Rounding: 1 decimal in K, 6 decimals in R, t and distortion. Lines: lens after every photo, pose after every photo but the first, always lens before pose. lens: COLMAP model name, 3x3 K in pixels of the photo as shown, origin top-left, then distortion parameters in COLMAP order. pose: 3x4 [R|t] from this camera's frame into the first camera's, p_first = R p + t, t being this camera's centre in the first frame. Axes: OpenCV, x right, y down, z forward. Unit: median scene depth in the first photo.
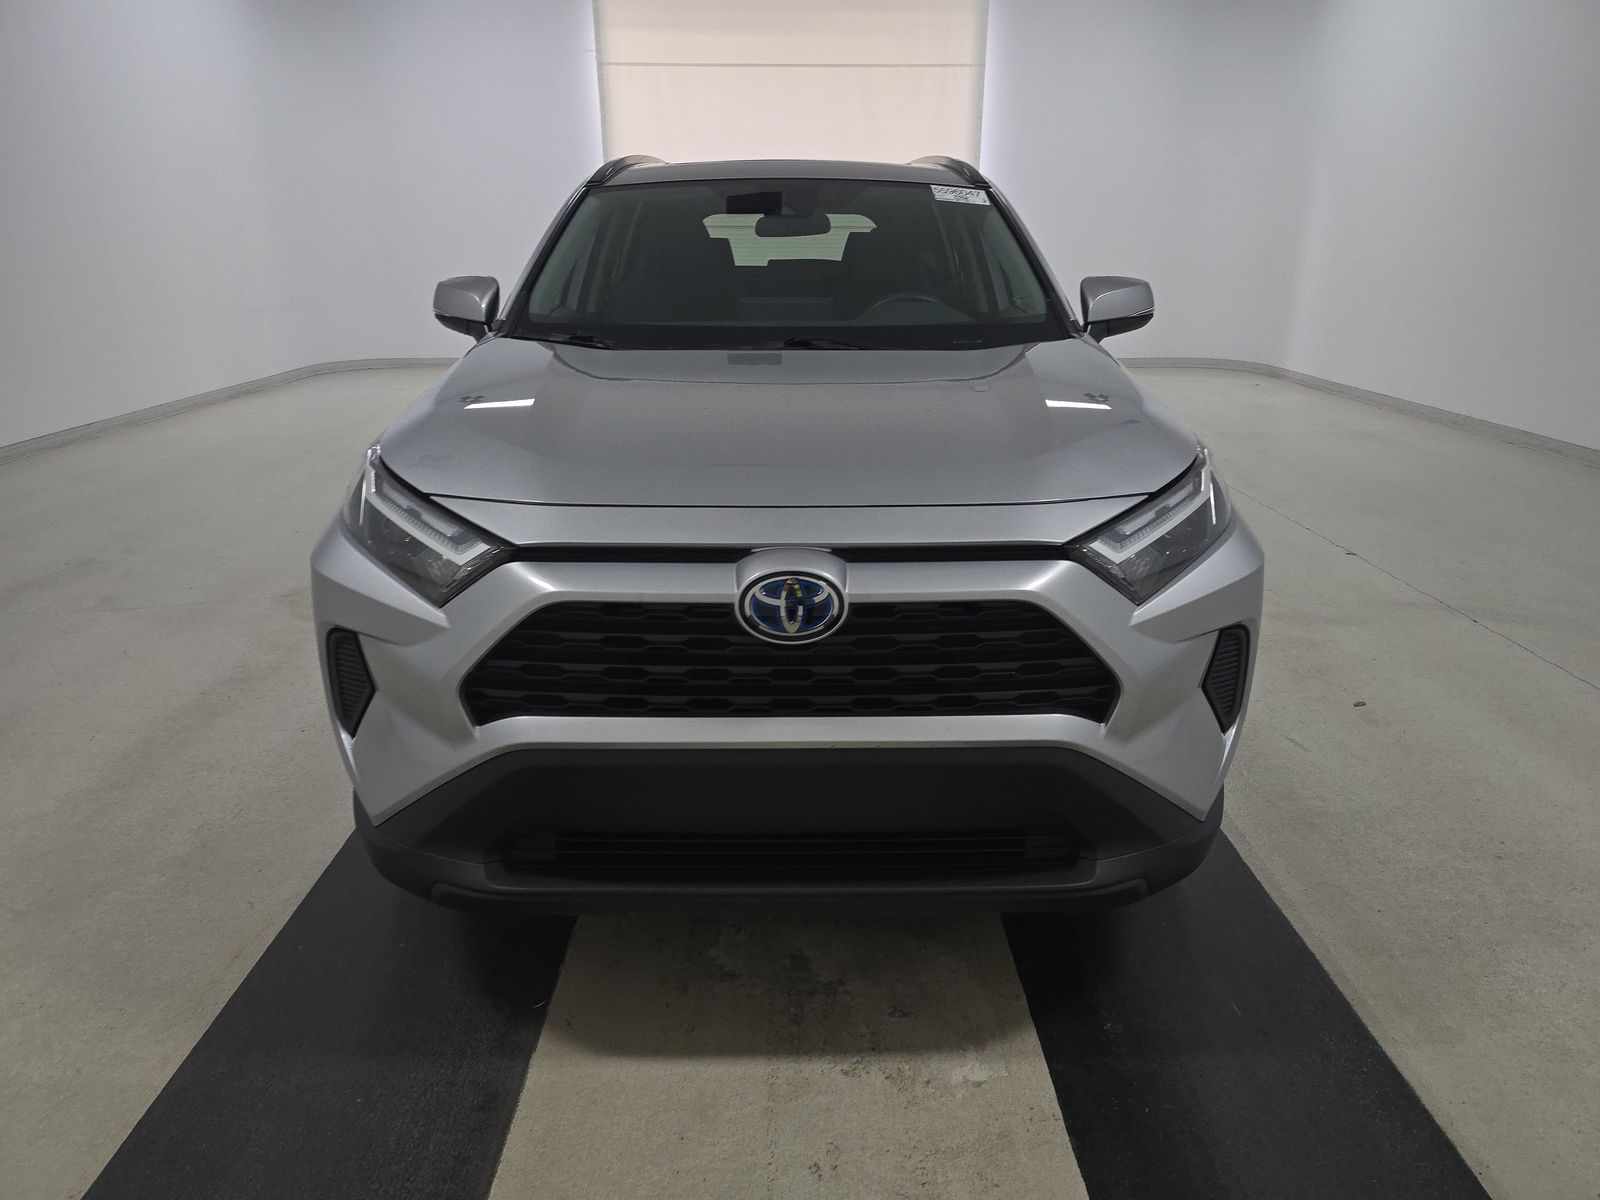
lens RADIAL K [[1049.9, 0, 800.0], [0, 1049.9, 600.0], [0, 0, 1]] dist [-0.002119, -0.001129]
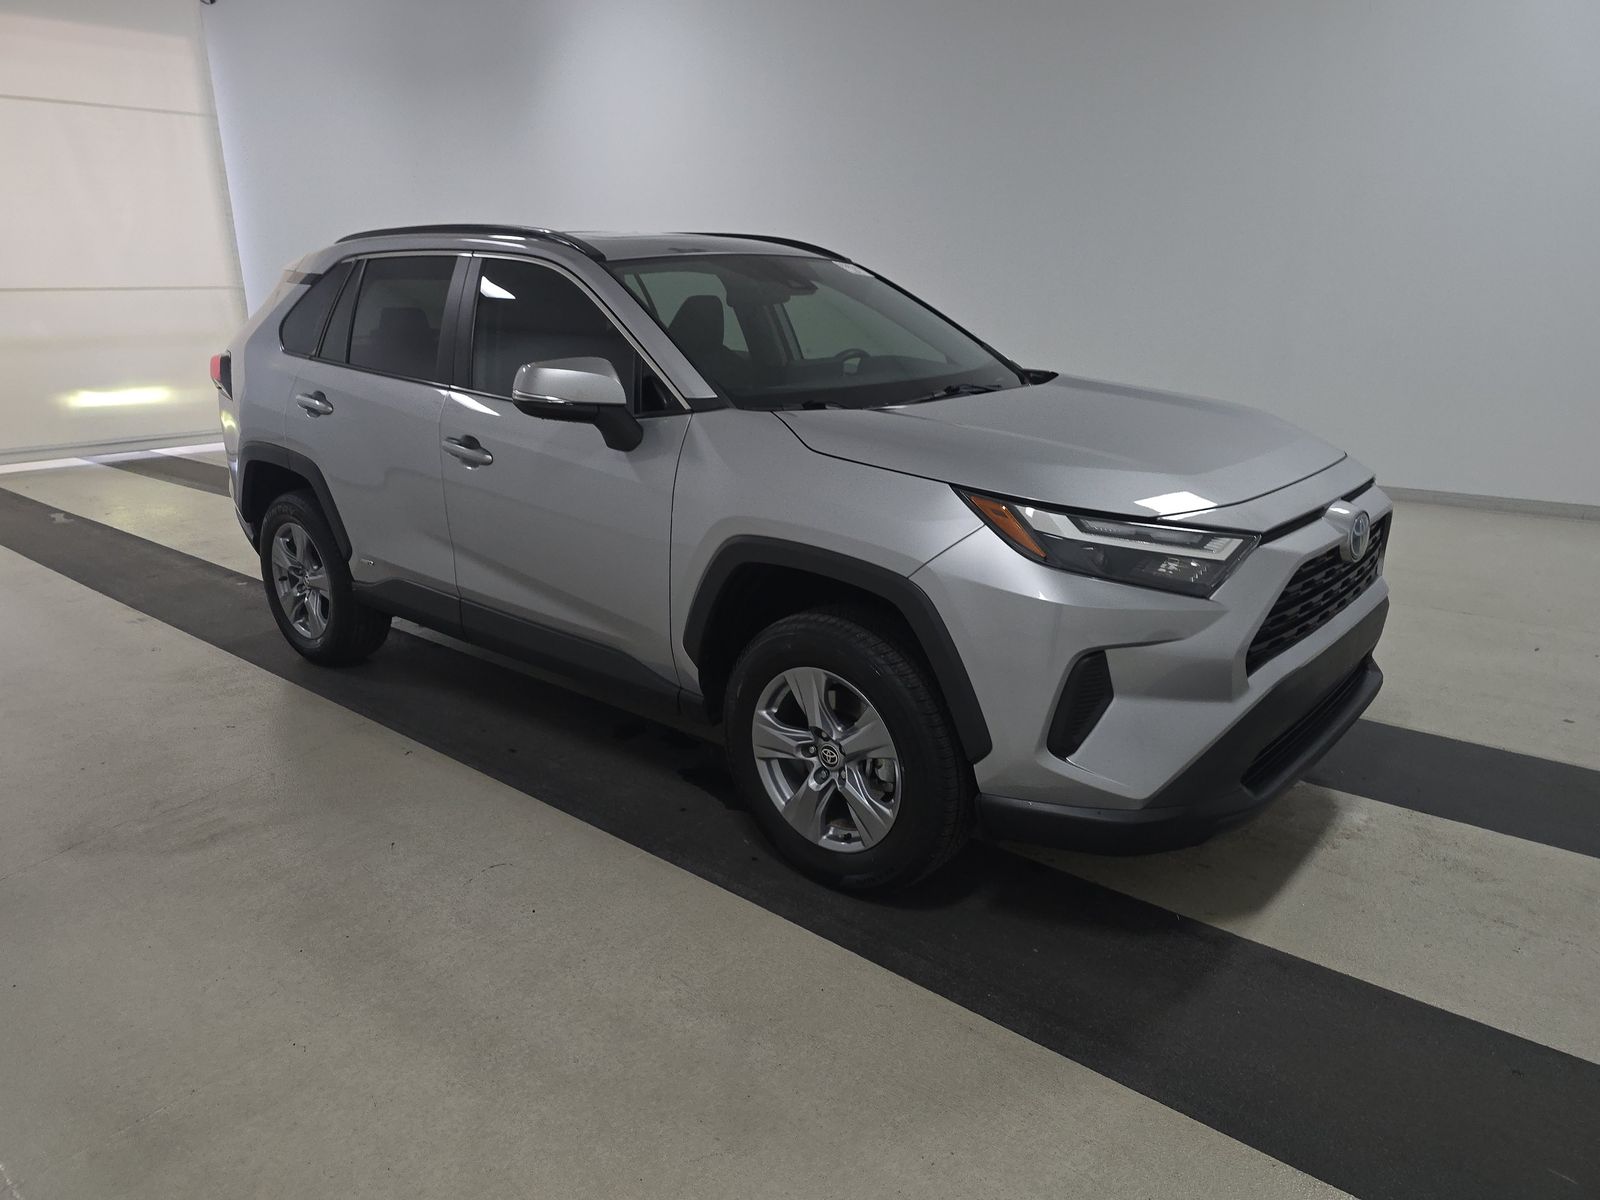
lens RADIAL K [[1091.0, 0, 800.0], [0, 1091.0, 600.0], [0, 0, 1]] dist [0.025443, -0.001963]
pose [[0.660659, -0.223824, 0.716542, -1.460728], [0.268725, 0.961776, 0.052660, -0.175255], [-0.700940, 0.157762, 0.695553, 0.368194]]
